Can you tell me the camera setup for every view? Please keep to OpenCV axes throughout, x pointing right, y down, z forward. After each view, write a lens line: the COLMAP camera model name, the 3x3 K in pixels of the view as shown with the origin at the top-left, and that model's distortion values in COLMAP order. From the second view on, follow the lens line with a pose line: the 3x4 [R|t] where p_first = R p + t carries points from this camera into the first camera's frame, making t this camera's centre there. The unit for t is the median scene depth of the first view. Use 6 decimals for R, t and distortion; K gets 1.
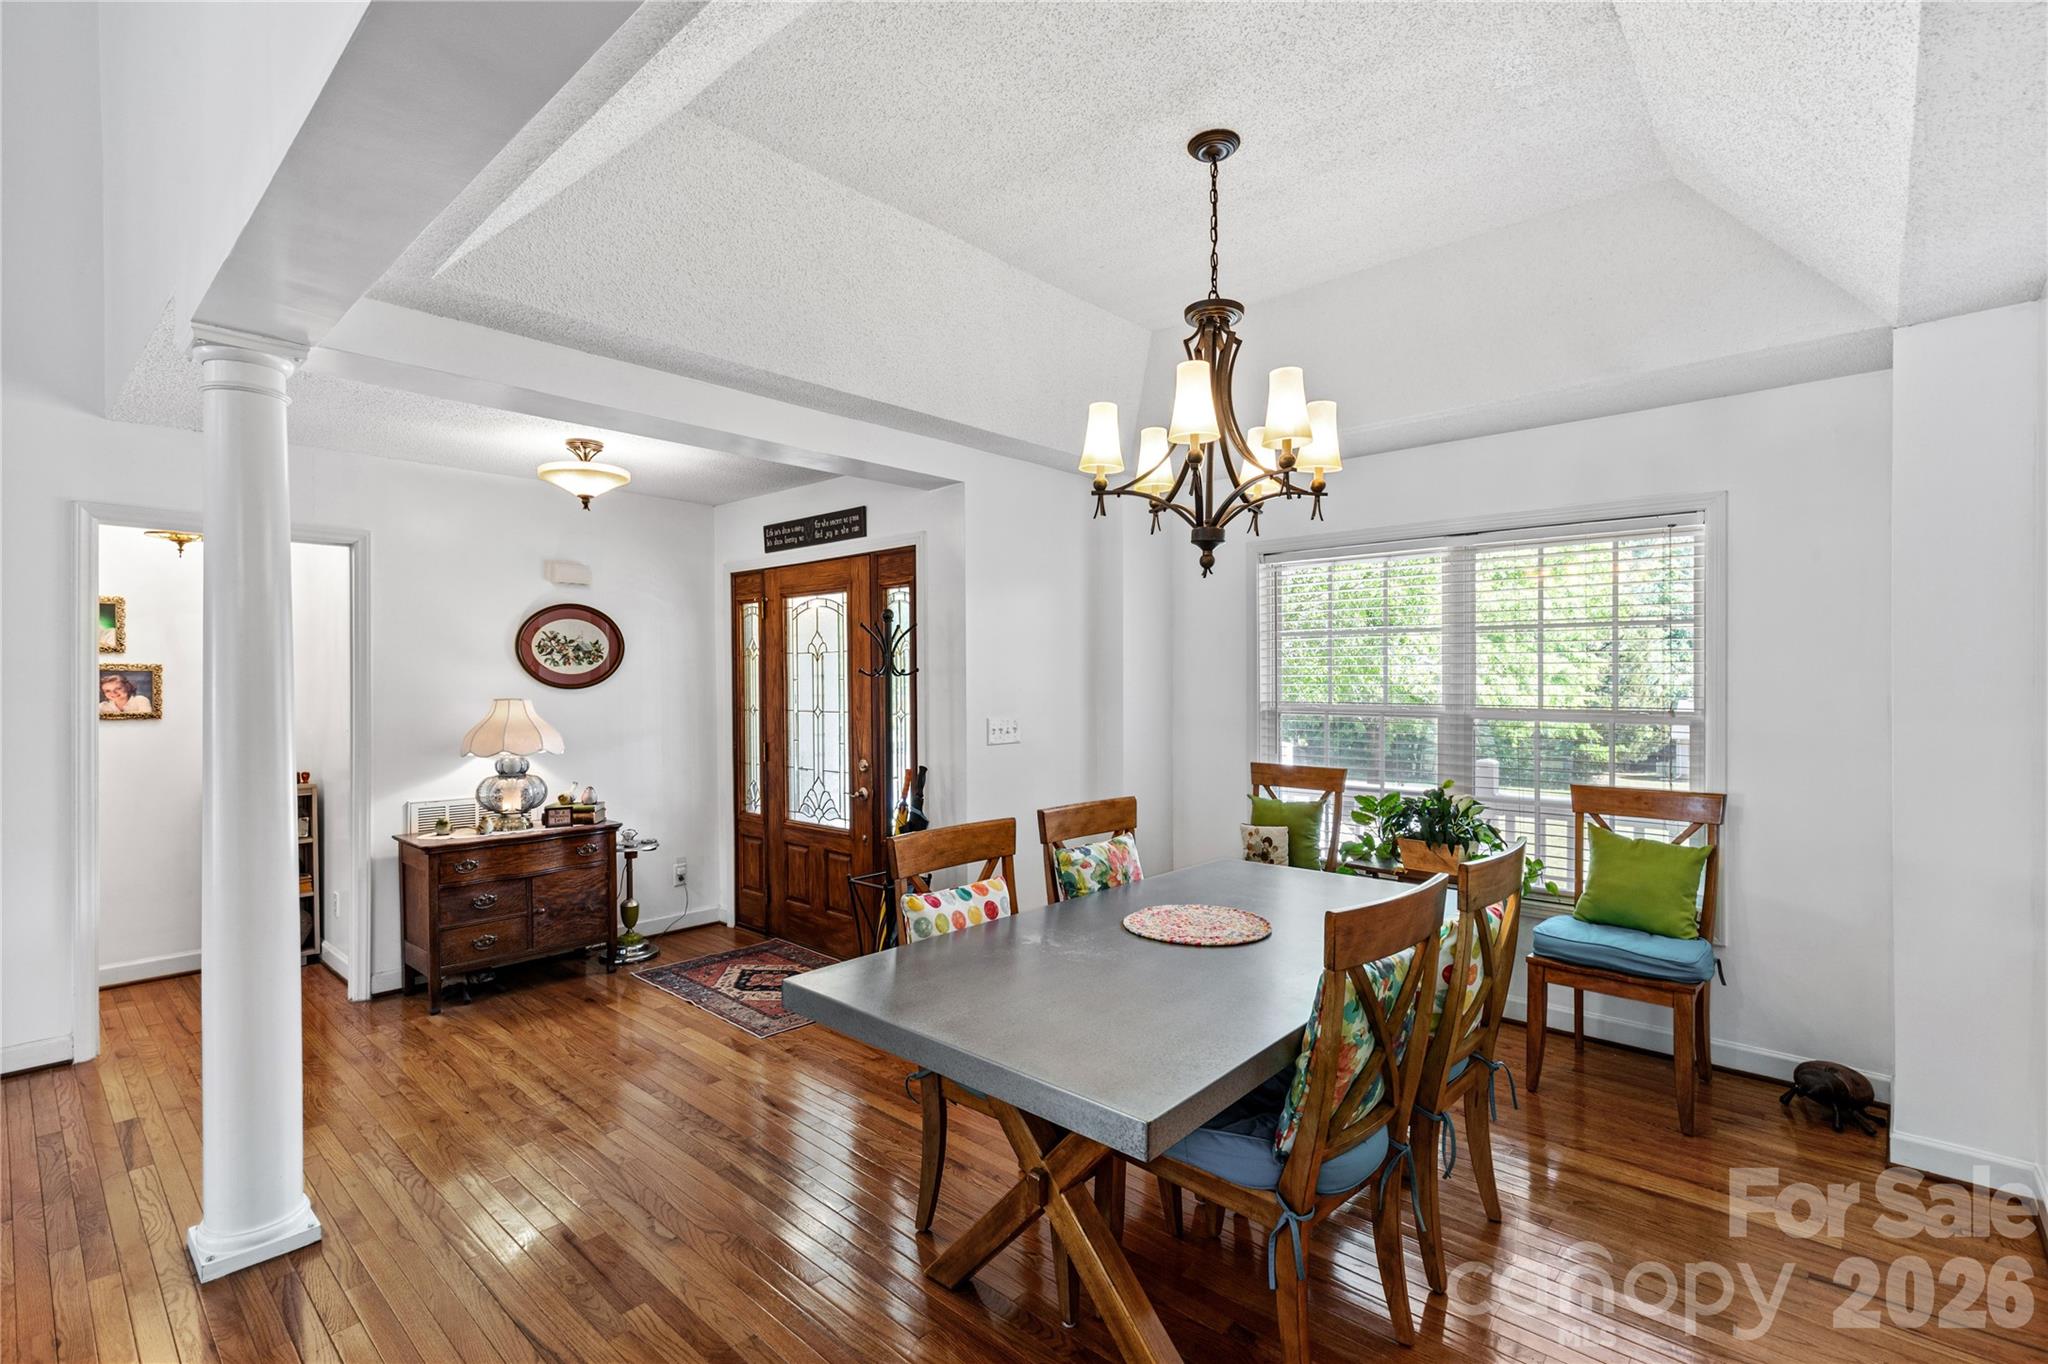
lens RADIAL K [[939.8, 0, 1031.4], [0, 939.8, 689.5], [0, 0, 1]] dist [0.000247, -0.000098]
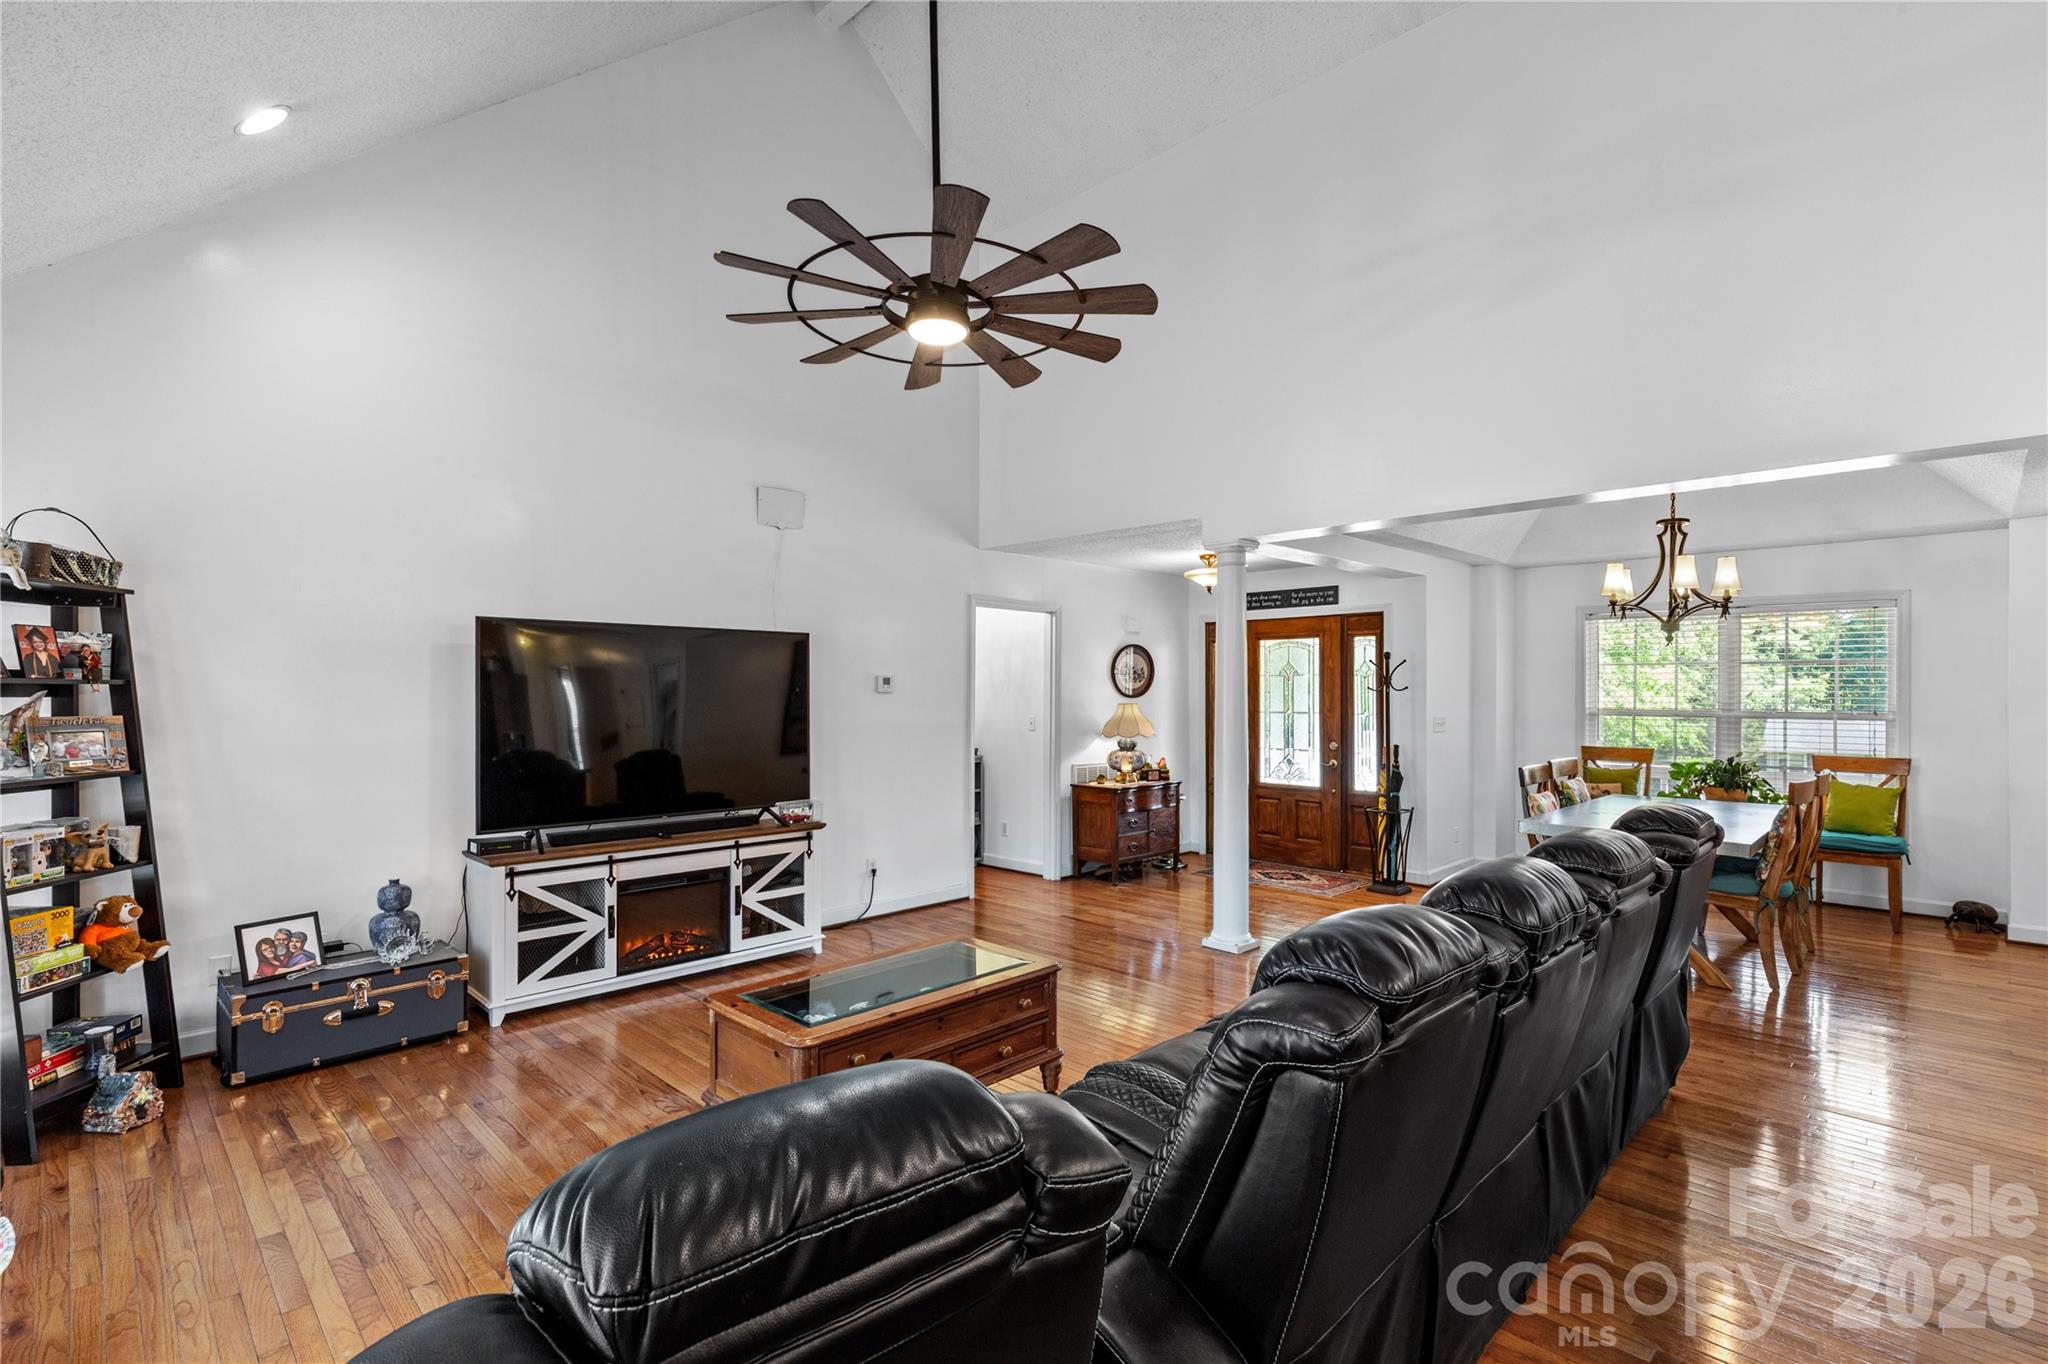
lens RADIAL K [[953.1, 0, 1021.4], [0, 953.1, 696.2], [0, 0, 1]] dist [-0.001406, -0.000230]
pose [[0.998637, 0.006105, -0.051834, -0.658802], [-0.006421, 0.999962, -0.005926, 0.009204], [0.051796, 0.006251, 0.998638, -0.690958]]
